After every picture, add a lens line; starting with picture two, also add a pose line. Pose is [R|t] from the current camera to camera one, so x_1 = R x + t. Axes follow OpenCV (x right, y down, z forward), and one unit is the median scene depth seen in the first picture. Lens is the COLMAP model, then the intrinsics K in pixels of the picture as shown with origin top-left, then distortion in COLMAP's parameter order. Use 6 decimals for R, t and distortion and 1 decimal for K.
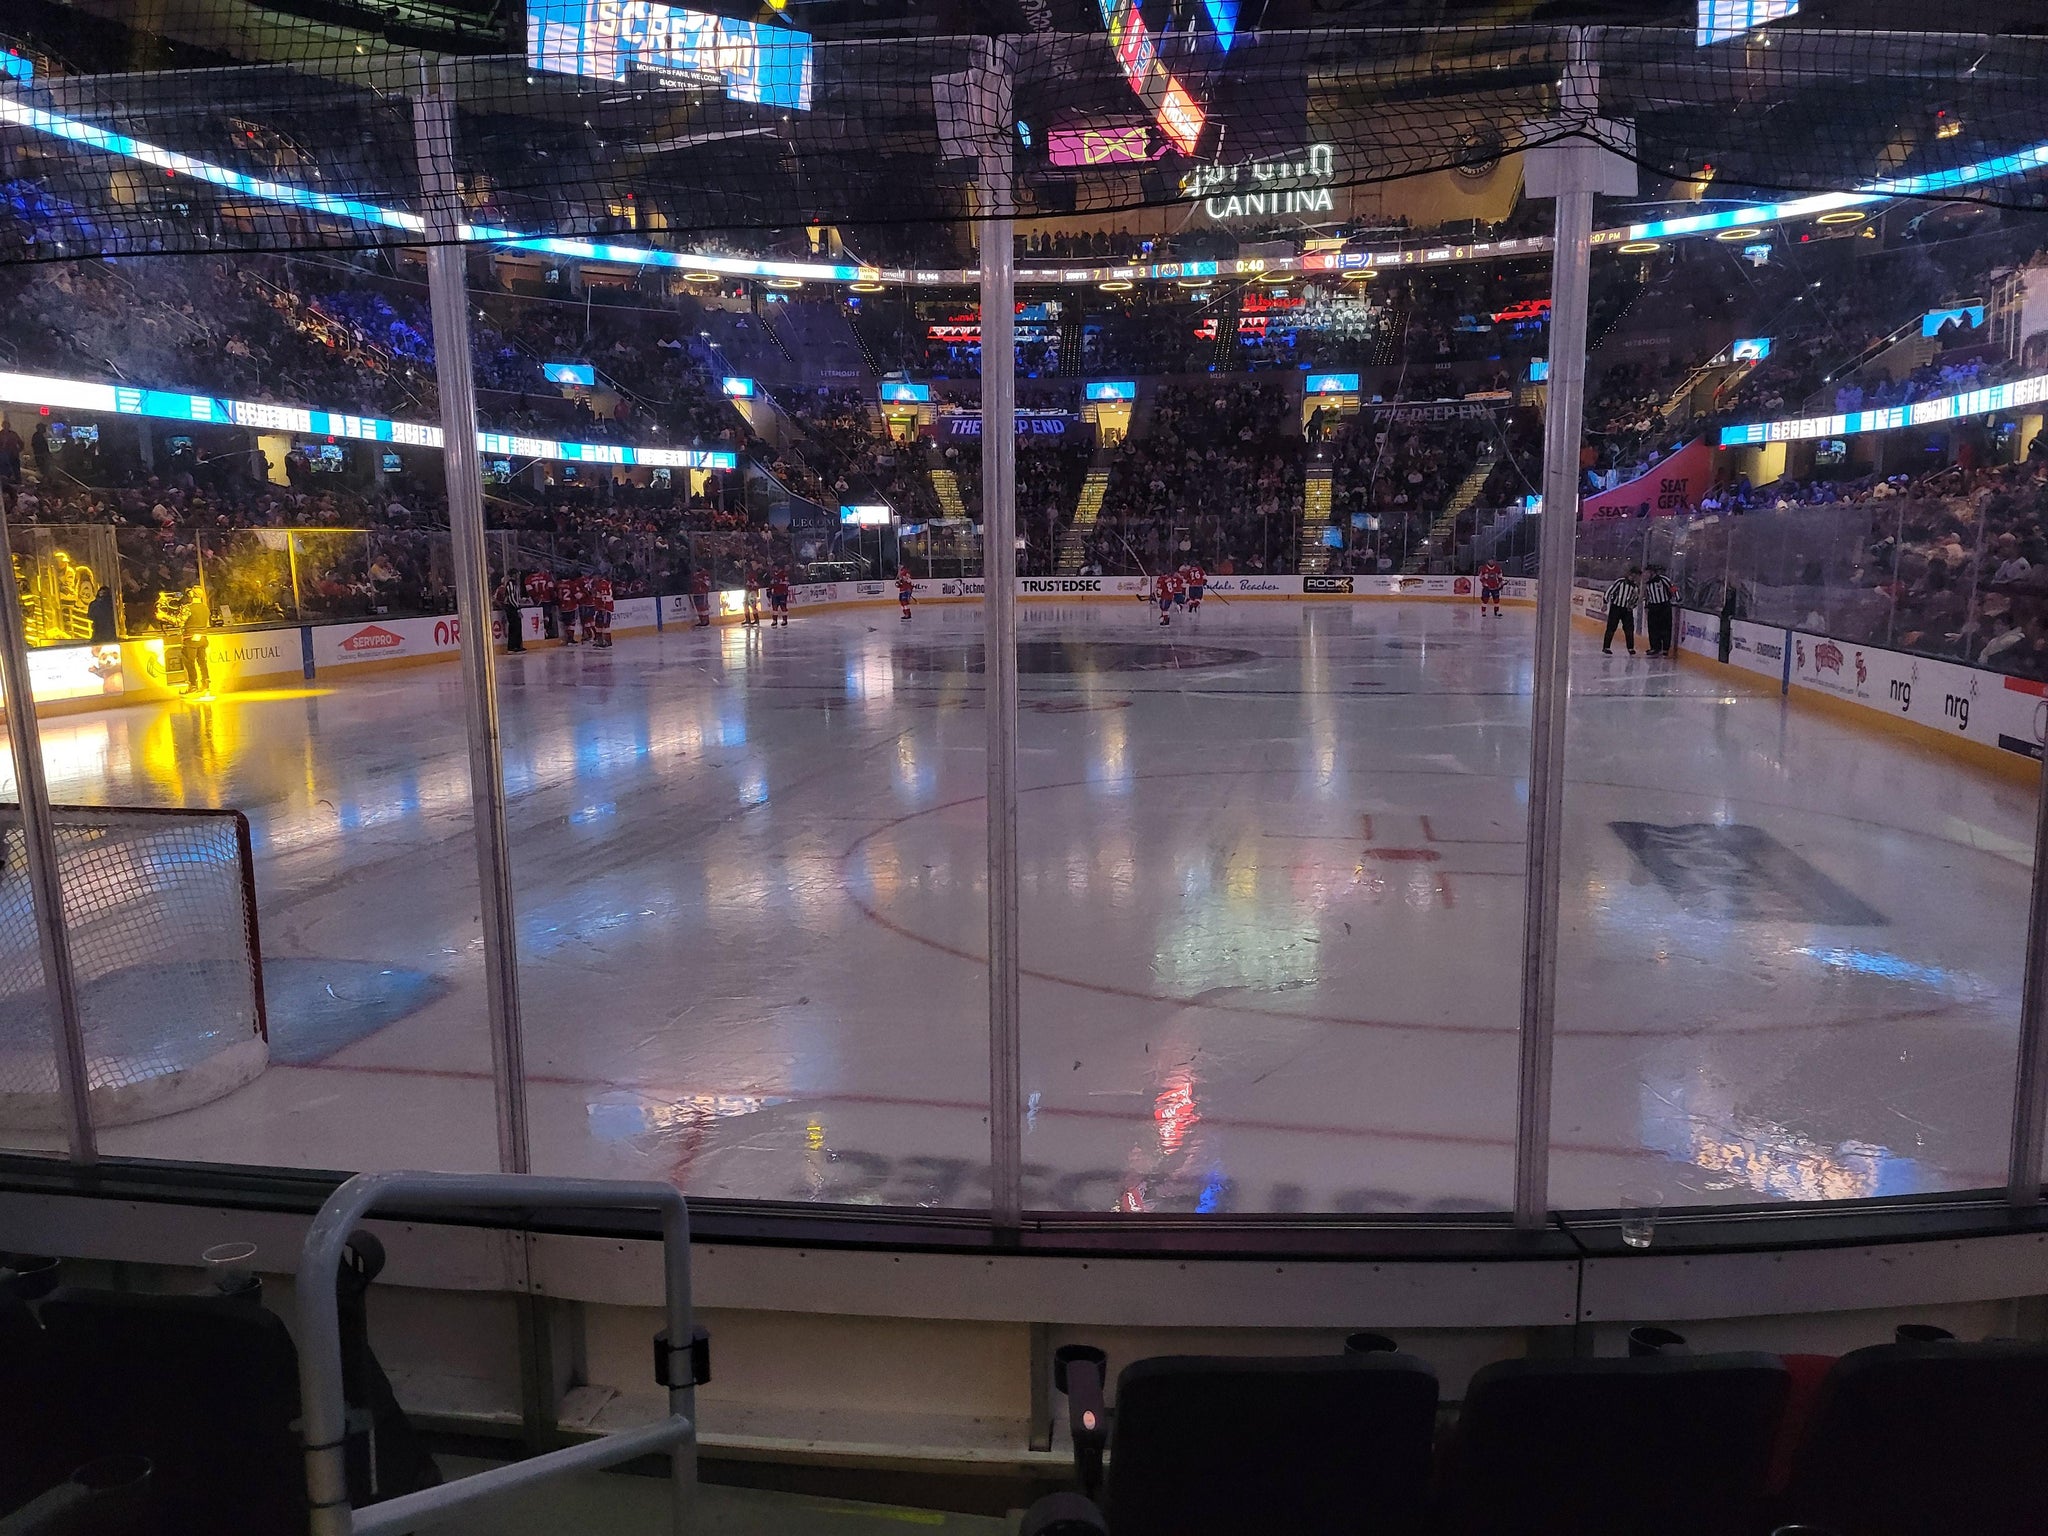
lens RADIAL K [[1539.6, 0, 1027.3], [0, 1539.6, 765.1], [0, 0, 1]] dist [0.046194, -0.042082]
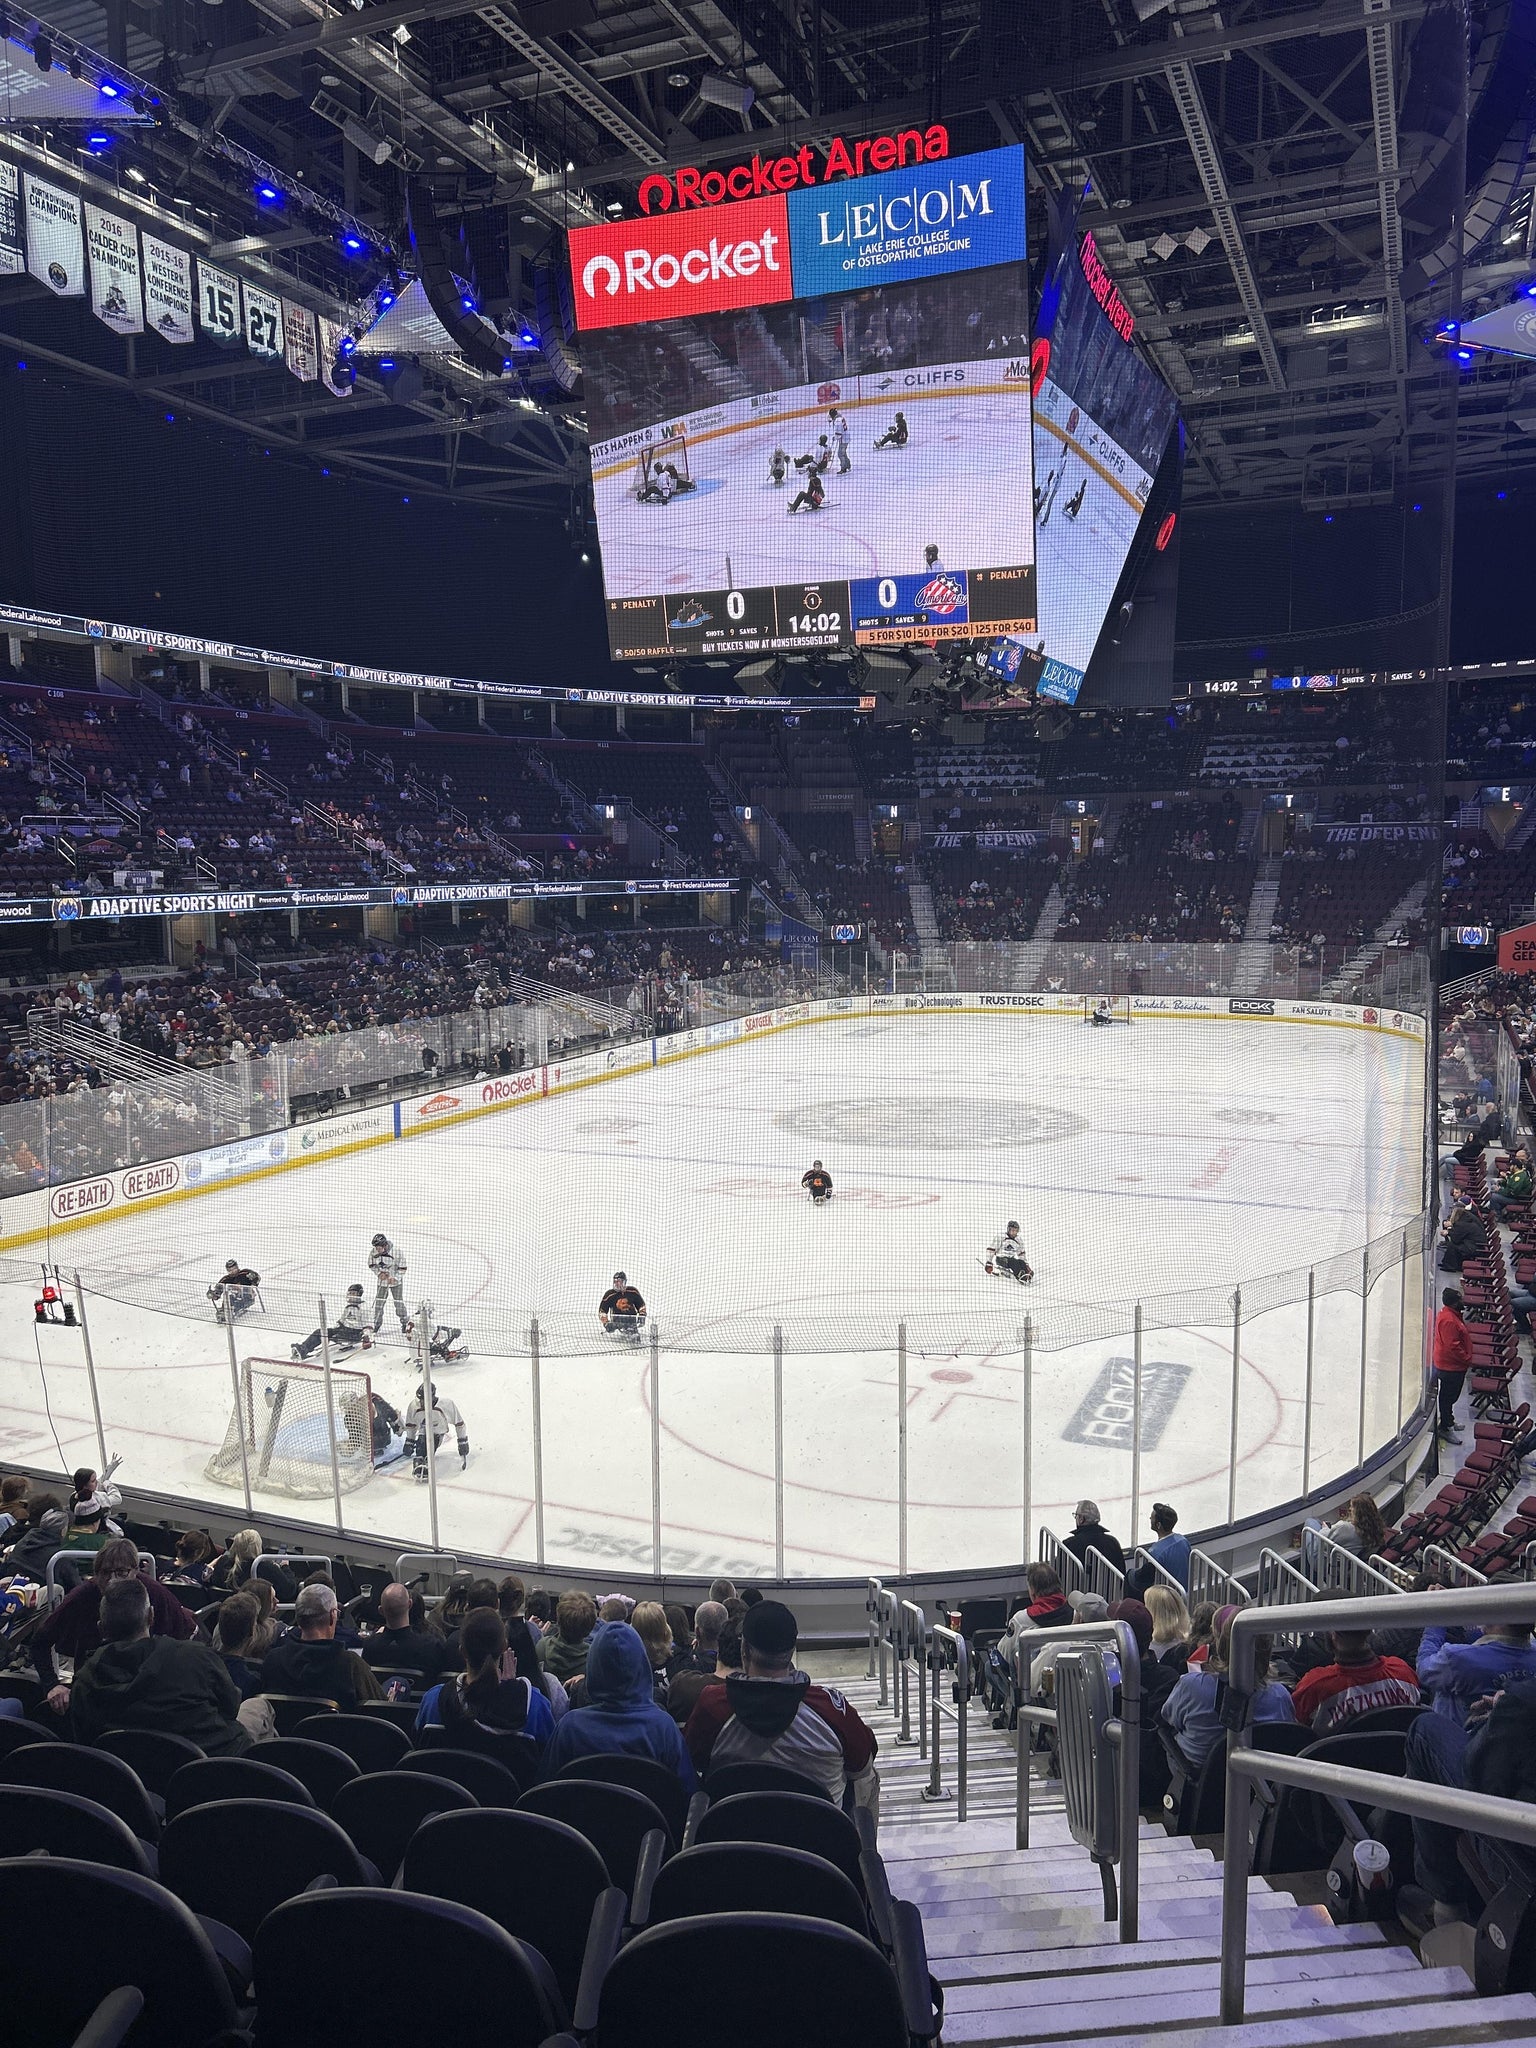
lens RADIAL K [[1539.6, 0, 758.4], [0, 1539.6, 1037.3], [0, 0, 1]] dist [0.046194, -0.042082]
pose [[0.978974, 0.021674, -0.202830, 0.073084], [-0.027507, 0.999284, -0.025983, -0.055734], [0.202121, 0.031016, 0.978869, -0.162389]]
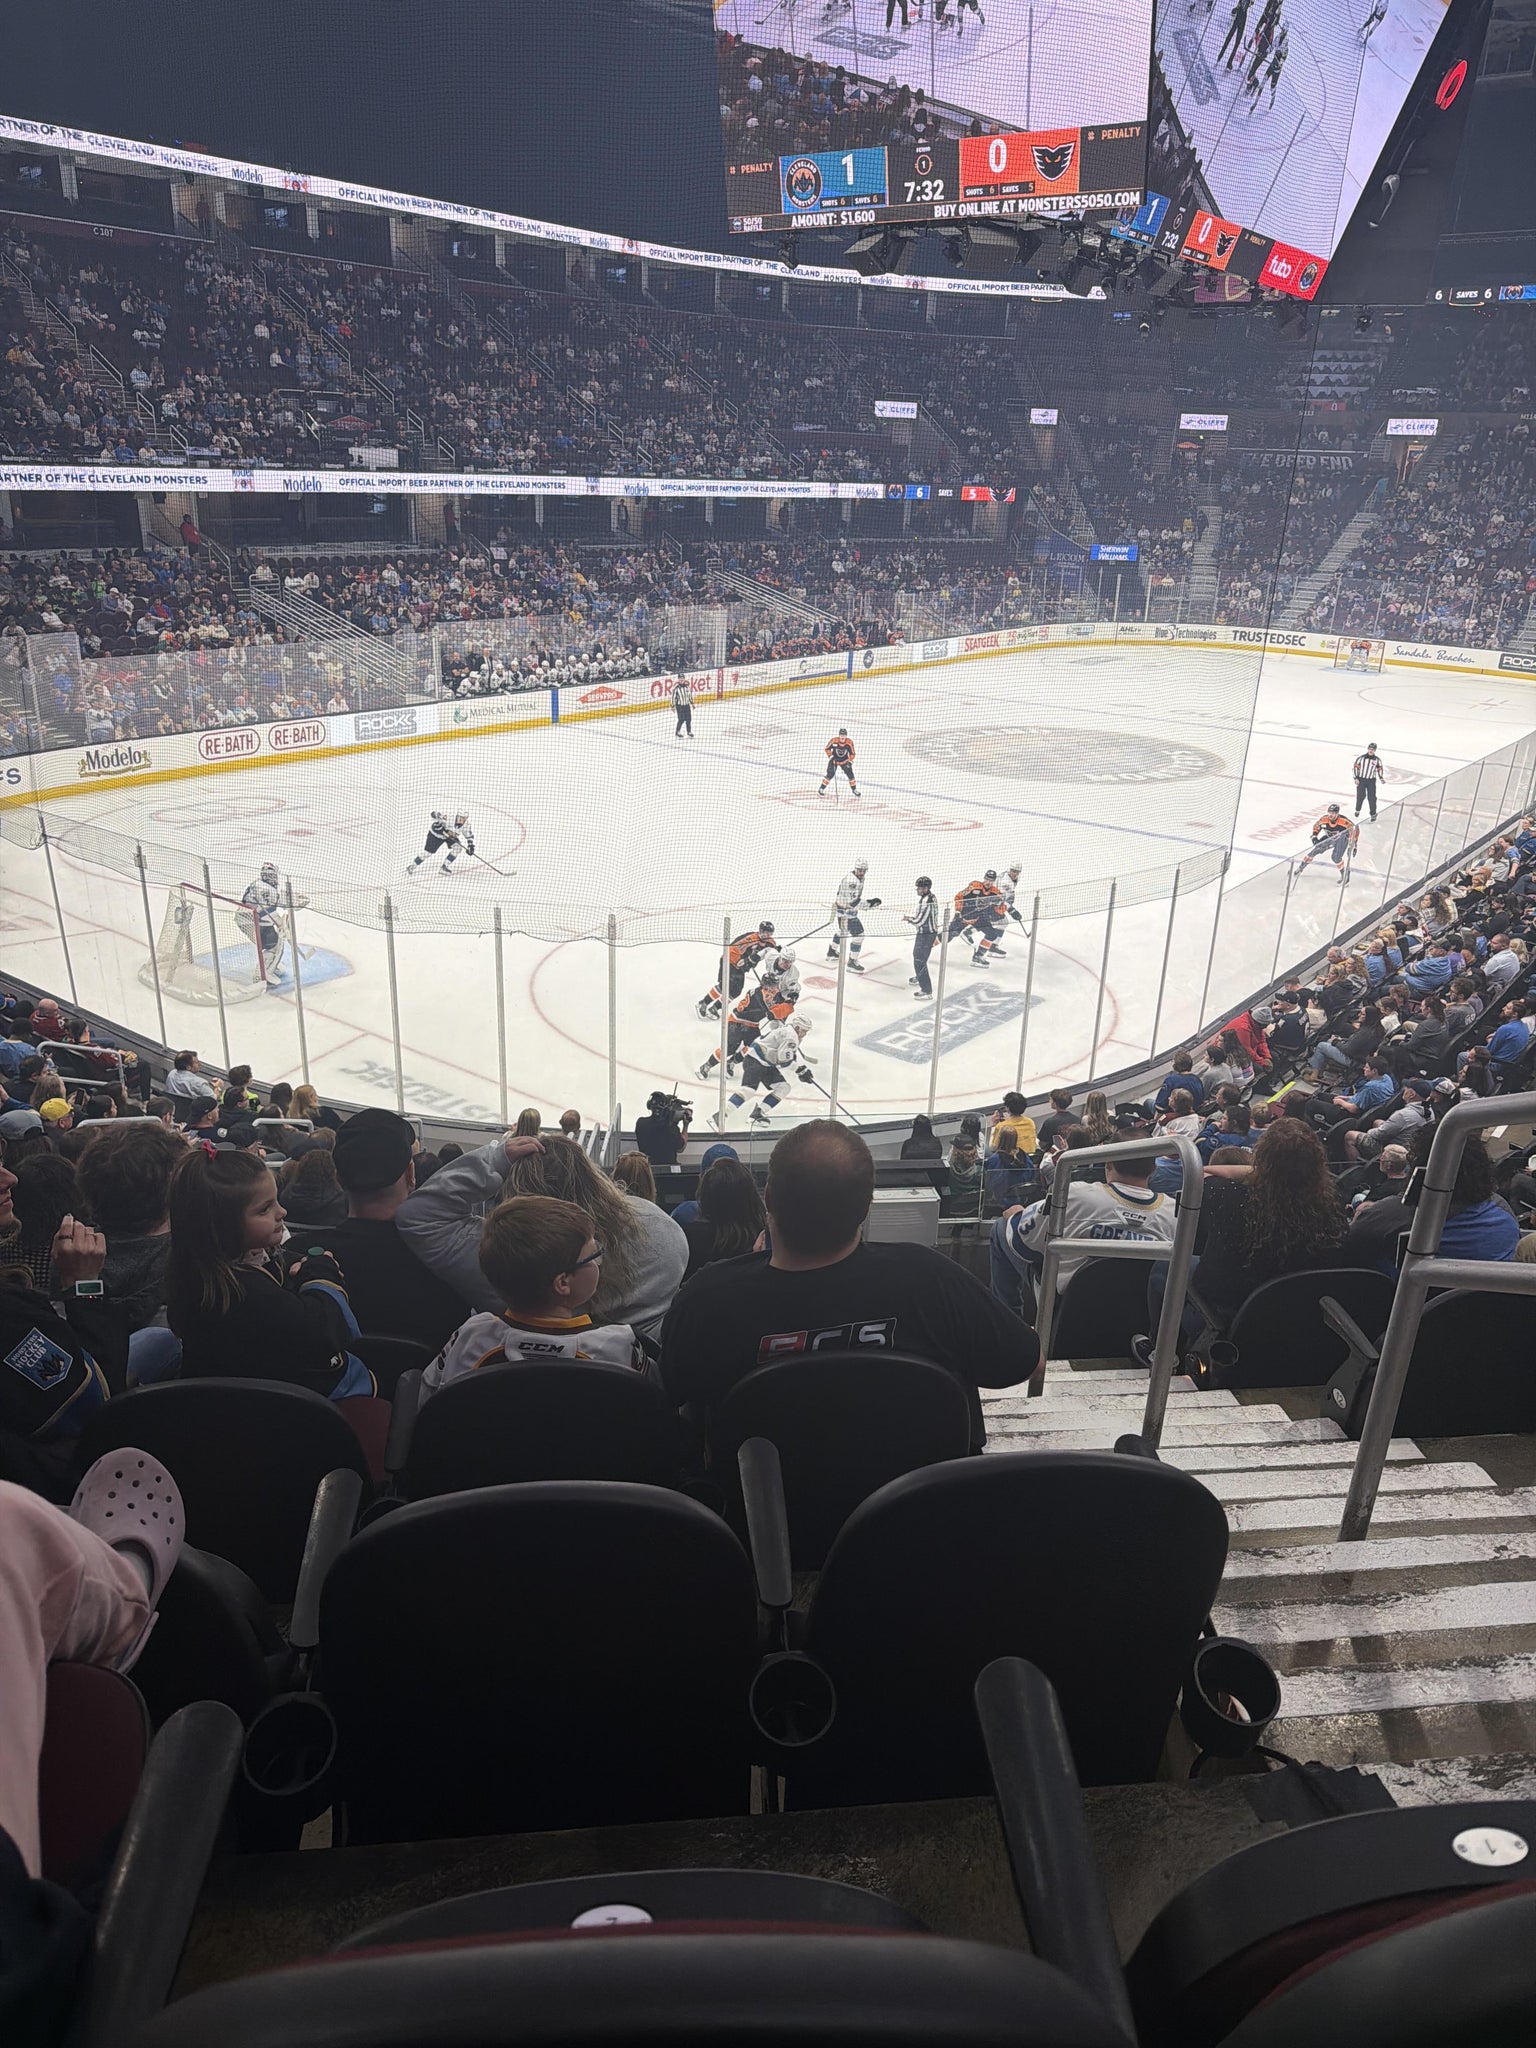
lens RADIAL K [[1440.0, 0, 774.5], [0, 1440.0, 1040.9], [0, 0, 1]] dist [0.025448, -0.025198]
pose [[0.896153, 0.202846, -0.394669, 0.177894], [-0.107750, 0.962257, 0.249904, -0.061256], [0.430465, -0.181426, 0.884185, -0.123329]]
